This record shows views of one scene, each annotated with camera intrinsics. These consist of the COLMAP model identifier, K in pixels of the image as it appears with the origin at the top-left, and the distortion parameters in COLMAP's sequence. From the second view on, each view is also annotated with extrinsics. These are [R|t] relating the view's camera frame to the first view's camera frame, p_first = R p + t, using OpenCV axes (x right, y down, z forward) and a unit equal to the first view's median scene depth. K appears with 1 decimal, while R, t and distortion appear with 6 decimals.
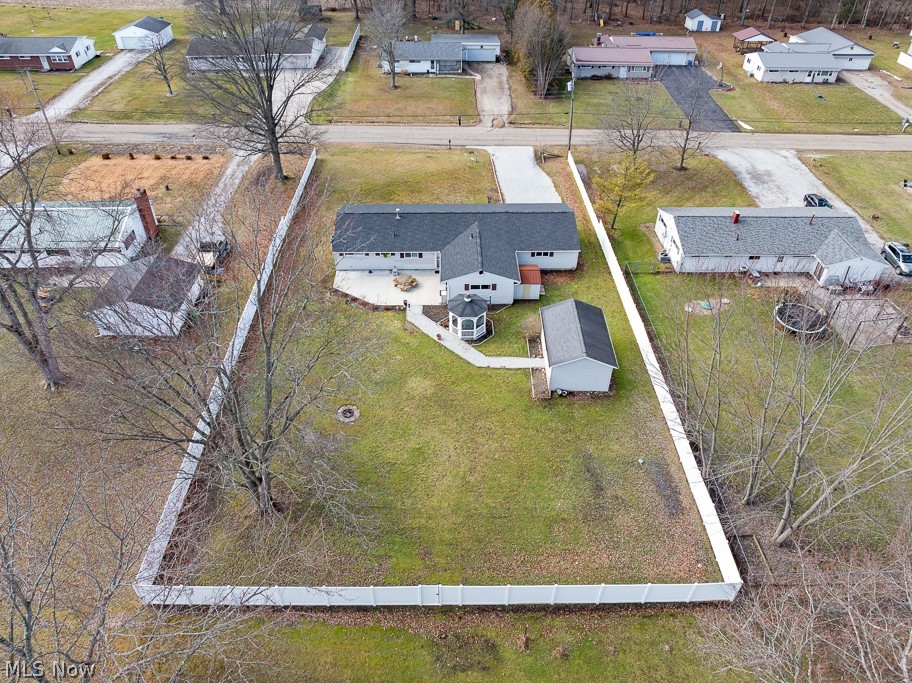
lens RADIAL K [[648.2, 0, 462.7], [0, 648.2, 325.7], [0, 0, 1]] dist [-0.034474, -0.002204]
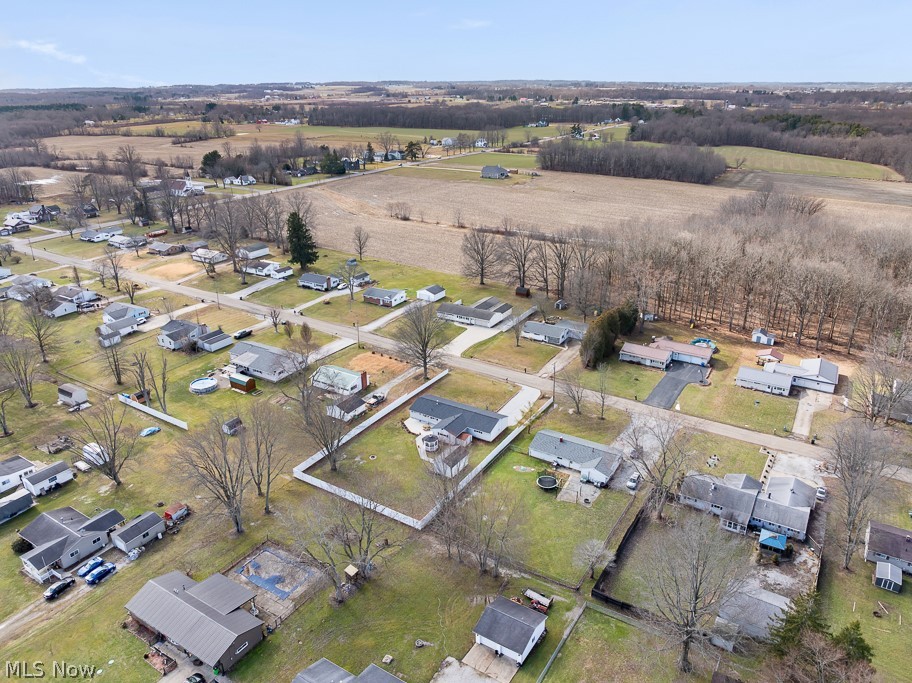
lens RADIAL K [[648.2, 0, 462.7], [0, 648.2, 325.7], [0, 0, 1]] dist [-0.034474, -0.002204]
pose [[0.840034, 0.181049, -0.511433, 1.240220], [-0.320679, 0.926072, -0.198886, 0.026264], [0.437616, 0.331077, 0.835991, -1.209823]]
